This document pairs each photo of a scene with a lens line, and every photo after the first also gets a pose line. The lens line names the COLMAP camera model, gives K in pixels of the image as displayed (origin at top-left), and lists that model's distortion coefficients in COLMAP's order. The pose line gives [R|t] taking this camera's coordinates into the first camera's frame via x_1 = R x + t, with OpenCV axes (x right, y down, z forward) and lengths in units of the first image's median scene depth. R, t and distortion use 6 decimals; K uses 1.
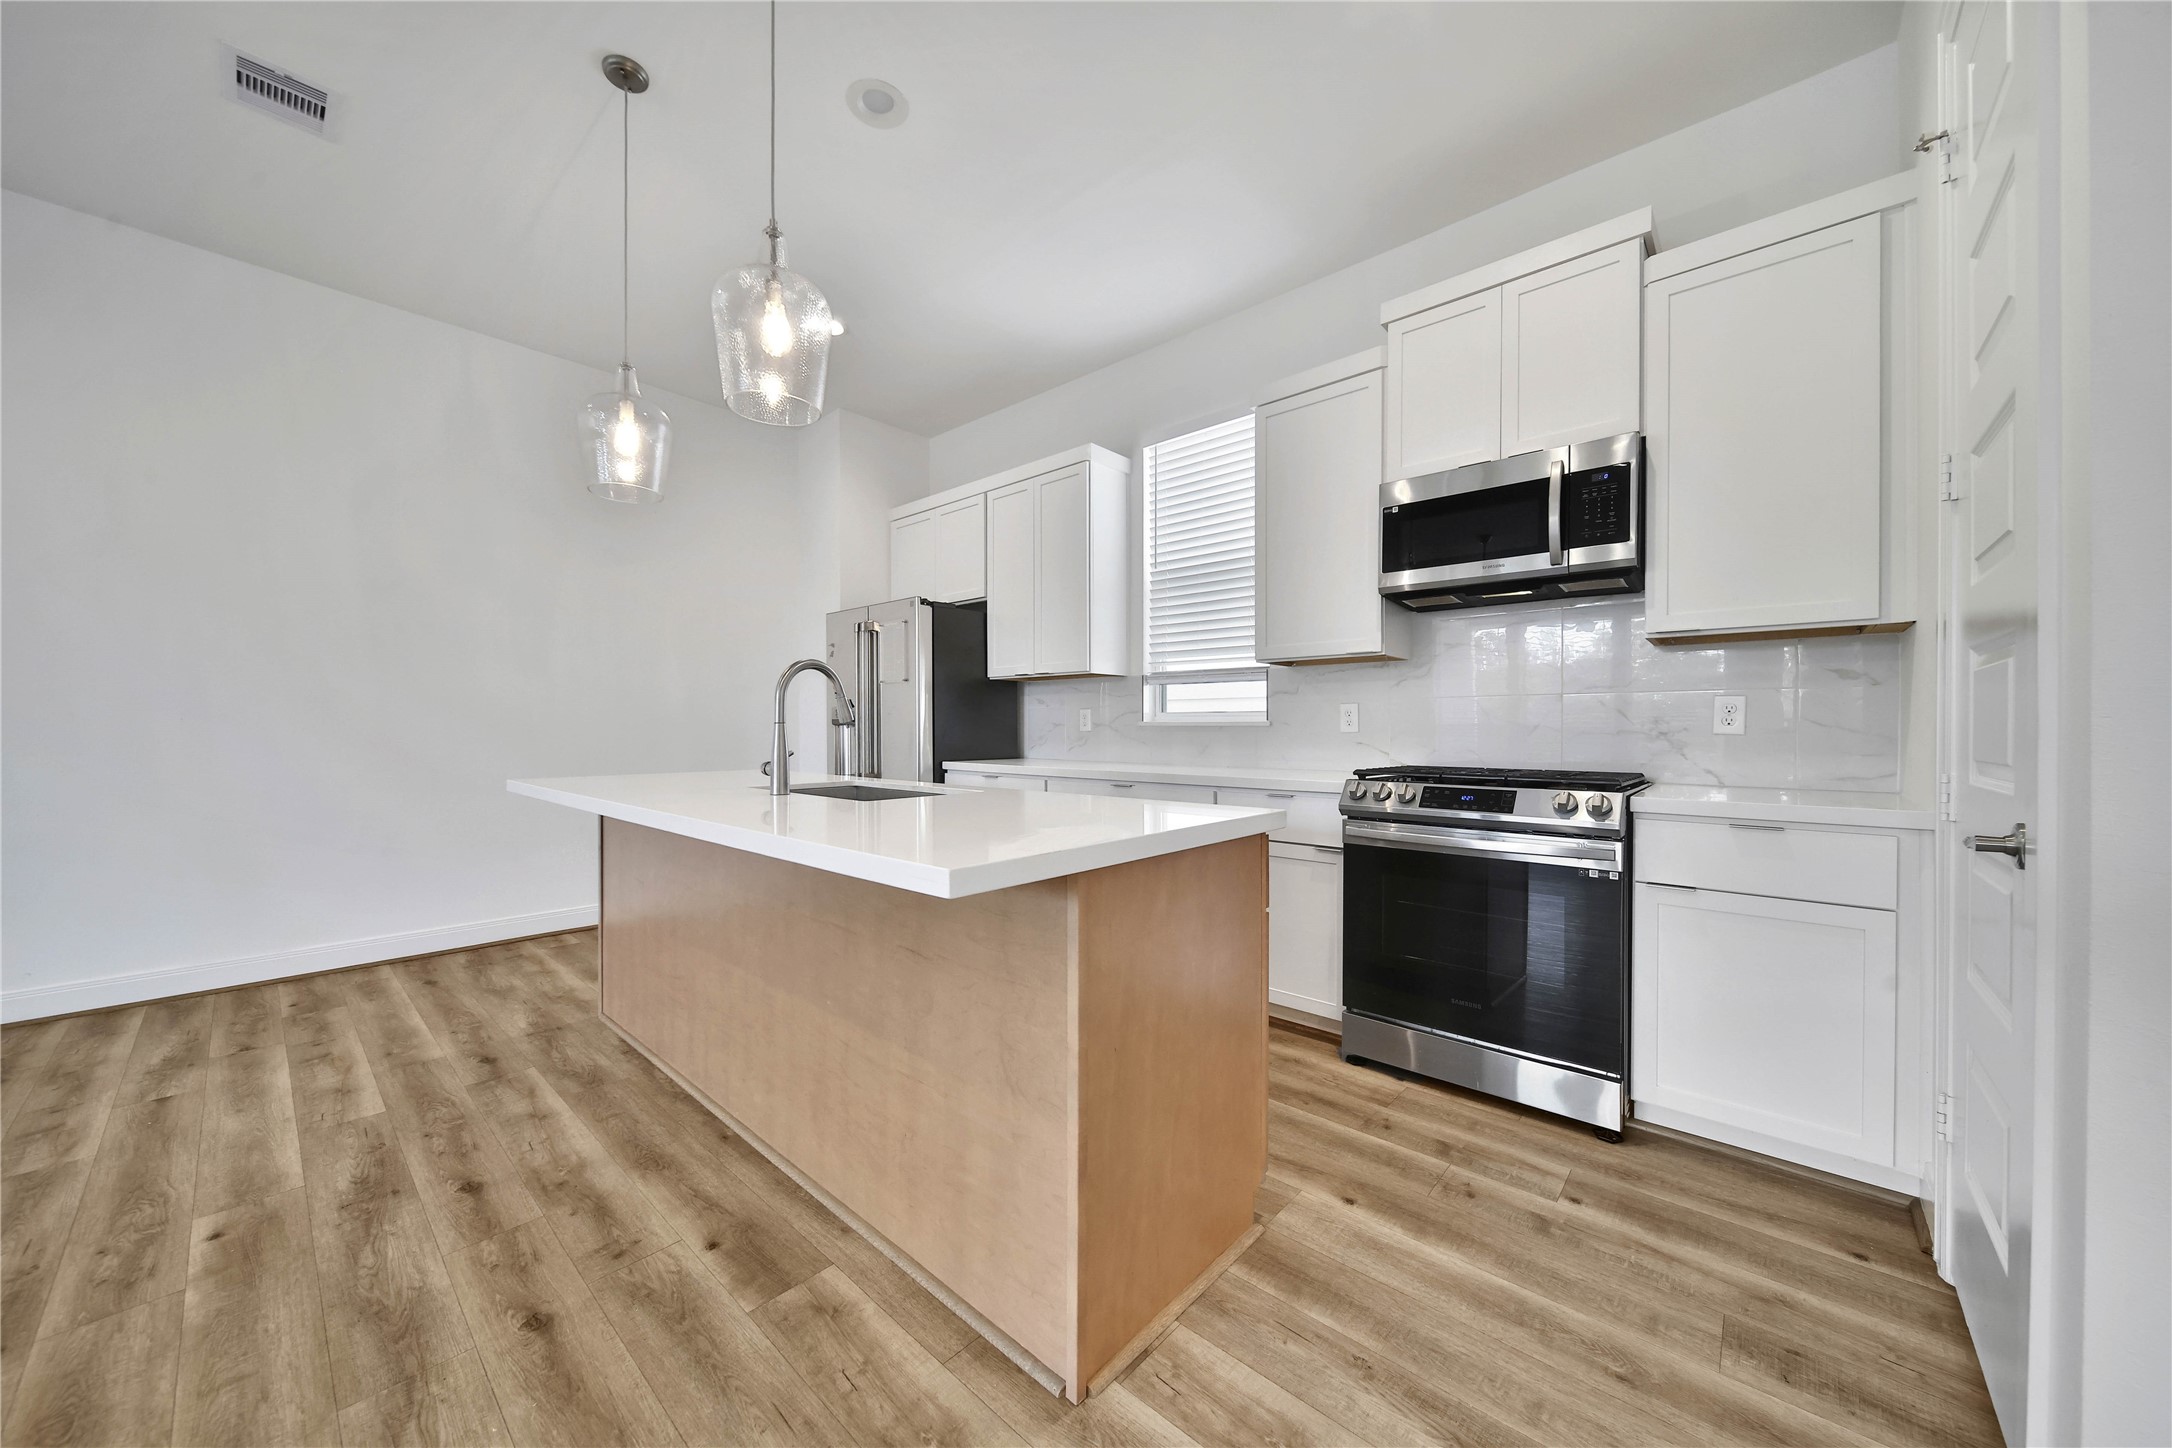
lens RADIAL K [[760.5, 0, 1080.9], [0, 760.5, 733.4], [0, 0, 1]] dist [0.000667, -0.001869]
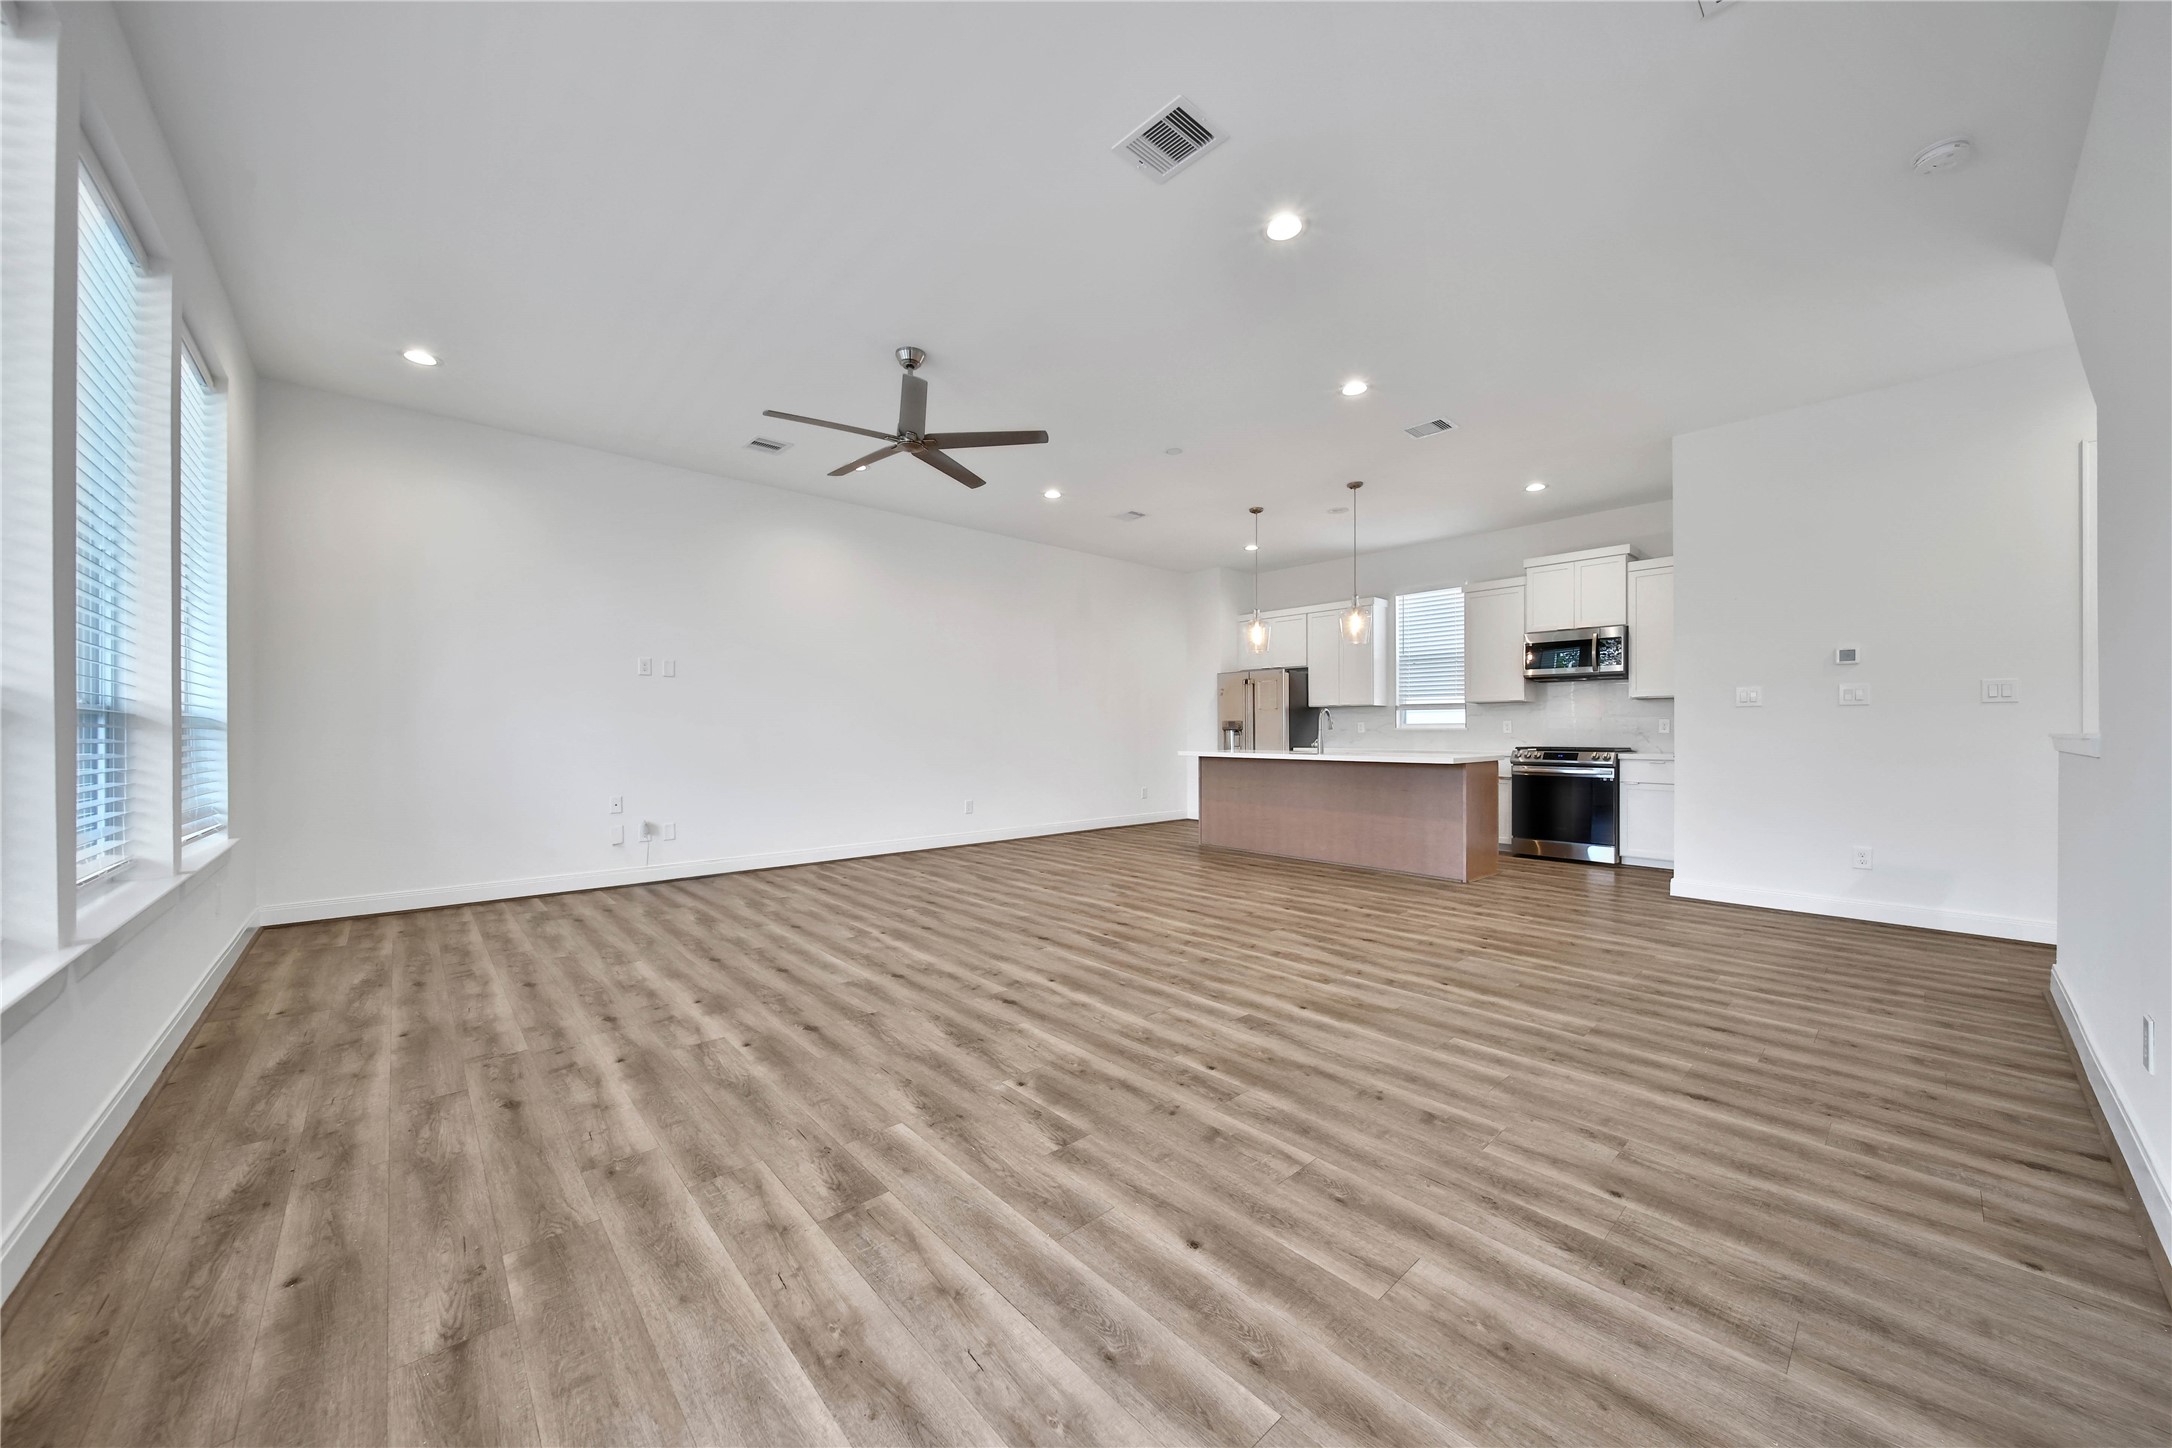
lens RADIAL K [[763.5, 0, 1073.1], [0, 763.5, 731.9], [0, 0, 1]] dist [-0.001798, -0.000627]
pose [[0.994065, -0.001445, -0.108778, -1.016659], [0.000772, 0.999980, -0.006232, 0.012180], [0.108785, 0.006111, 0.994047, -2.081828]]
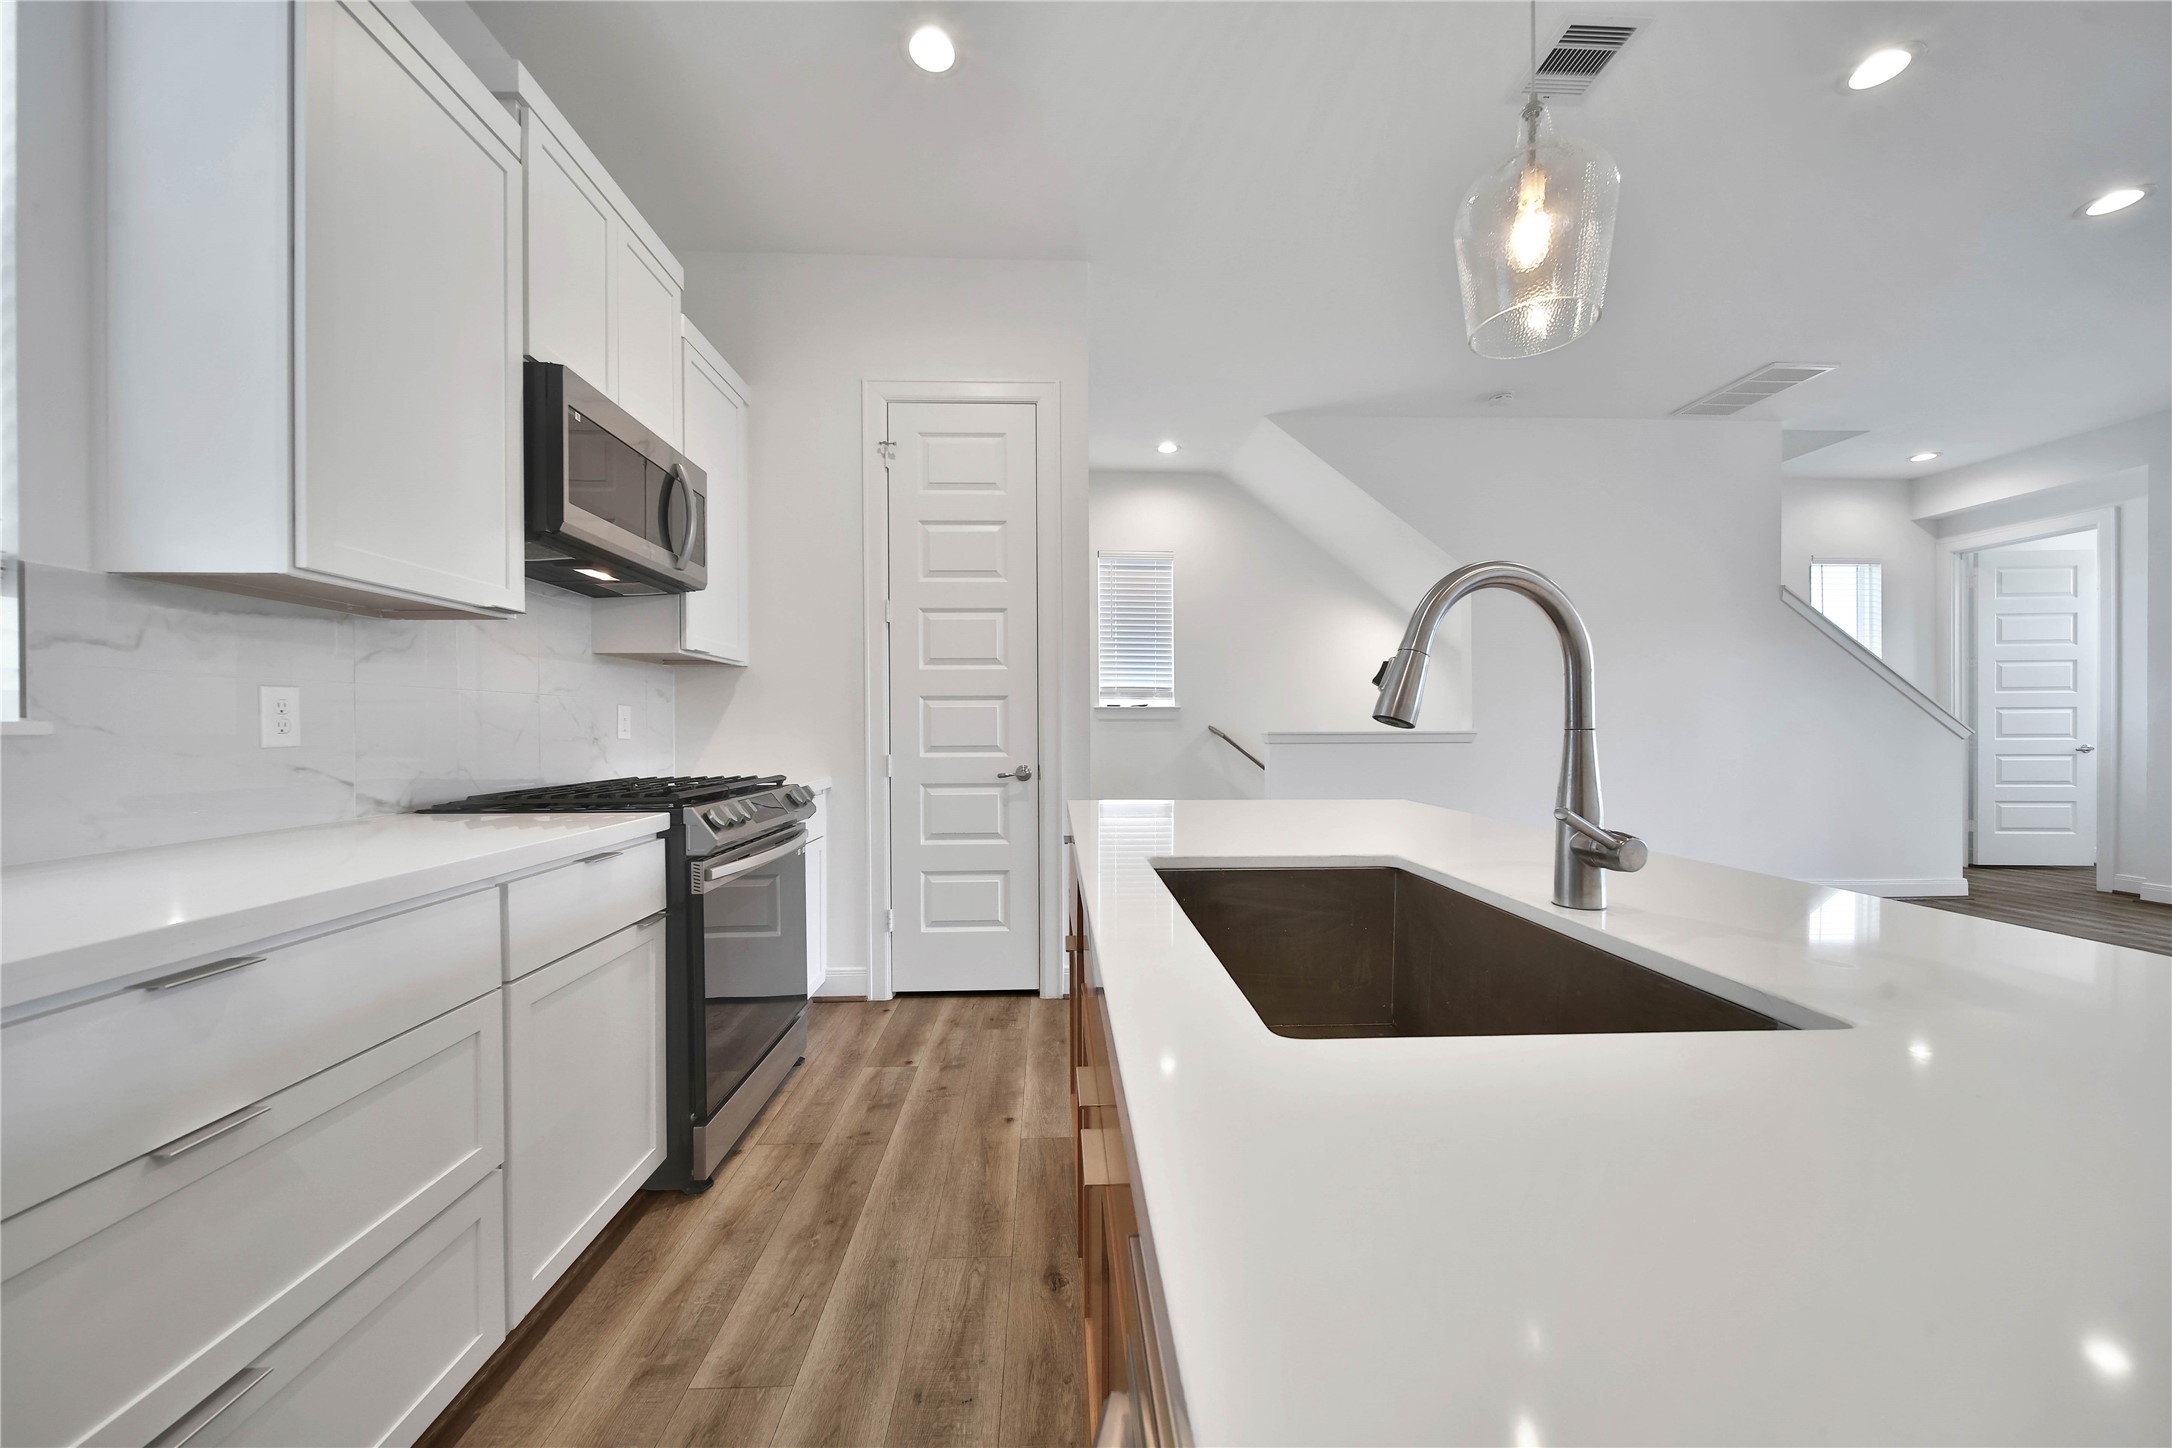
lens RADIAL K [[760.5, 0, 1080.9], [0, 760.5, 733.4], [0, 0, 1]] dist [0.000667, -0.001869]
pose [[-0.699562, -0.004325, 0.714559, -0.484889], [0.007071, 0.999891, 0.012975, -0.018265], [-0.714537, 0.014129, -0.699455, 1.427572]]
